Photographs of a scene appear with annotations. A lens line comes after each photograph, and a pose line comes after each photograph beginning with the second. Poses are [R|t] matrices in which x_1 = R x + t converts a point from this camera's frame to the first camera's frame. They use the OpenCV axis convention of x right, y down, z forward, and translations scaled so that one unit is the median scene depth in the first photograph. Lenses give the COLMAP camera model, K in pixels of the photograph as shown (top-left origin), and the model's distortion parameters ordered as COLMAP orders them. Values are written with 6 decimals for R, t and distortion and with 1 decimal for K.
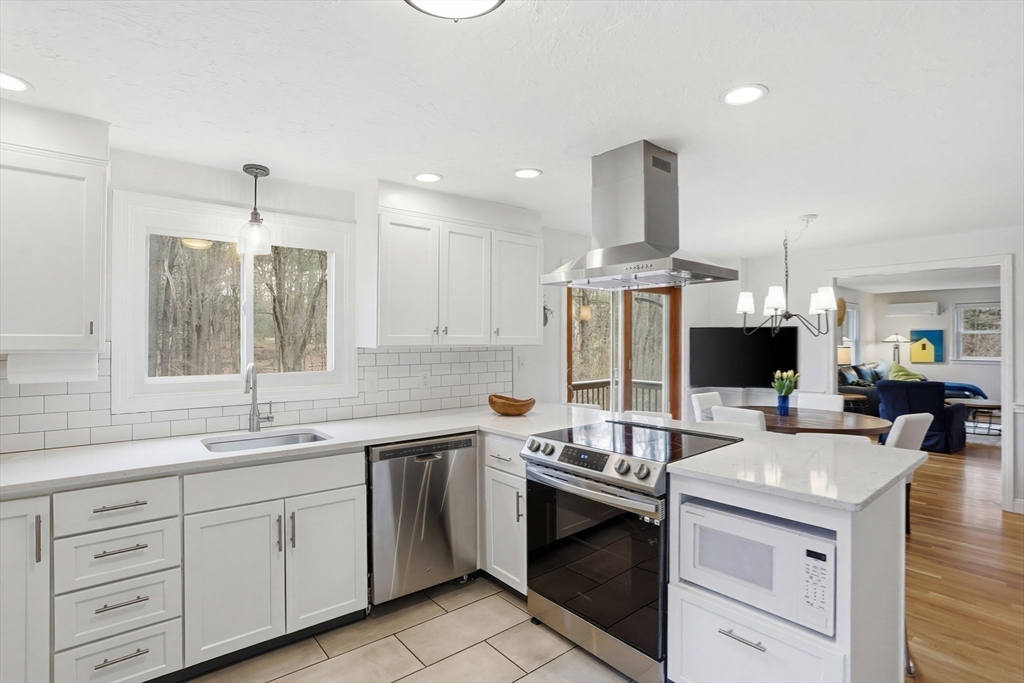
lens RADIAL K [[497.6, 0, 495.8], [0, 497.6, 337.4], [0, 0, 1]] dist [-0.051655, 0.017835]
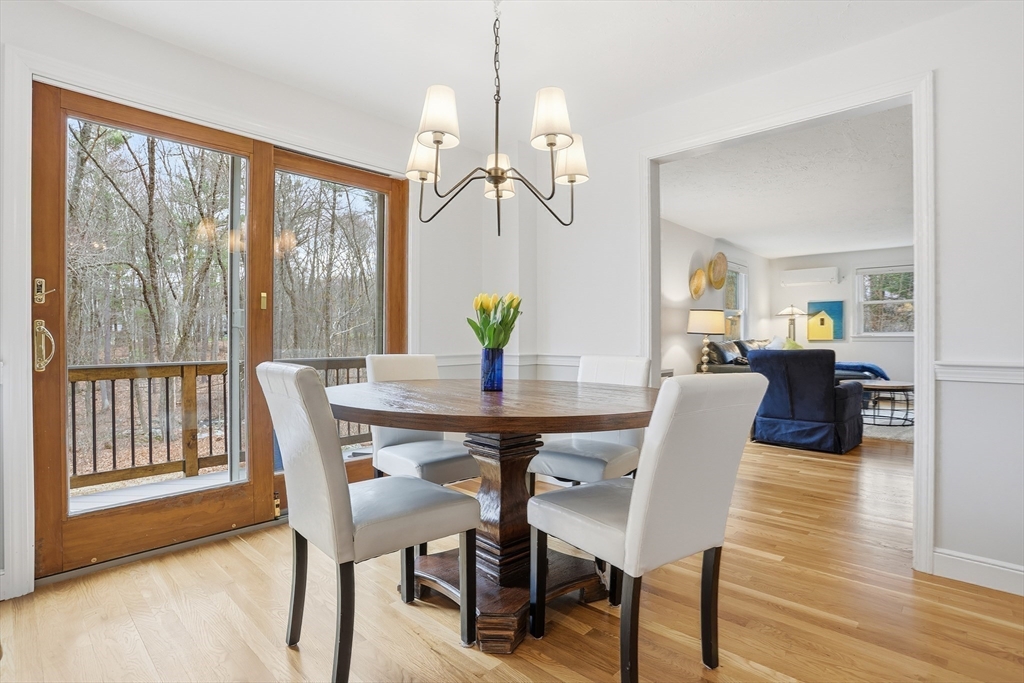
lens RADIAL K [[497.6, 0, 508.2], [0, 497.6, 341.3], [0, 0, 1]] dist [-0.051655, 0.017835]
pose [[0.991588, 0.000884, 0.129430, 0.273164], [-0.001857, 0.999971, 0.007398, 0.054594], [-0.129420, -0.007576, 0.991561, 0.266853]]
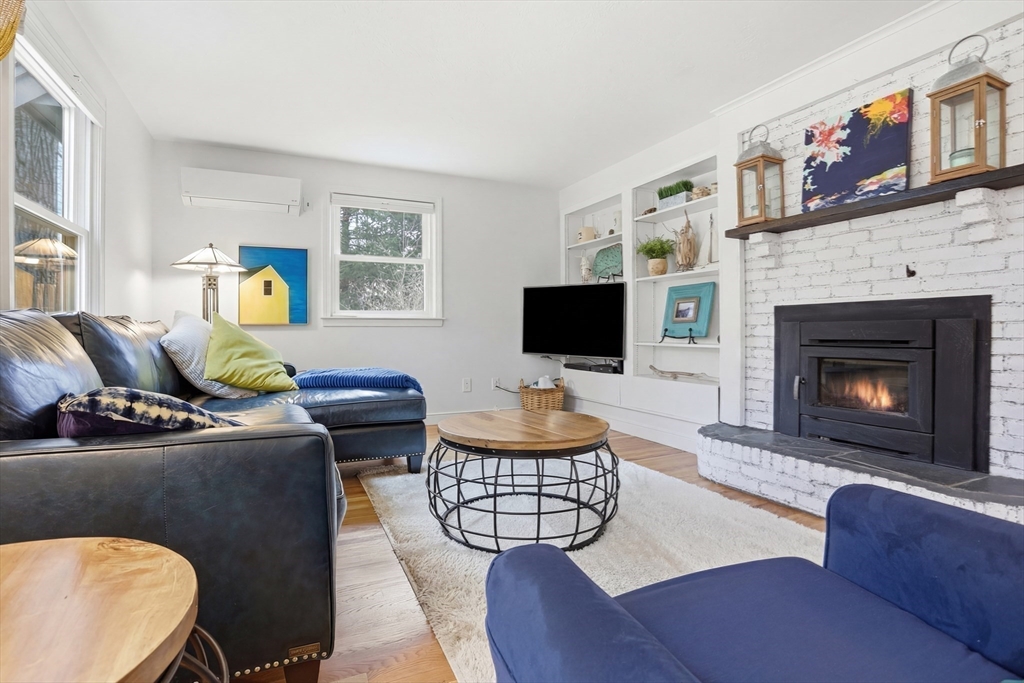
lens RADIAL K [[497.6, 0, 512.9], [0, 497.6, 337.4], [0, 0, 1]] dist [-0.051655, 0.017835]
pose [[0.226740, -0.003068, 0.973950, 0.594805], [-0.006429, 0.999969, 0.004647, 0.066723], [-0.973934, -0.007315, 0.226713, 0.793490]]
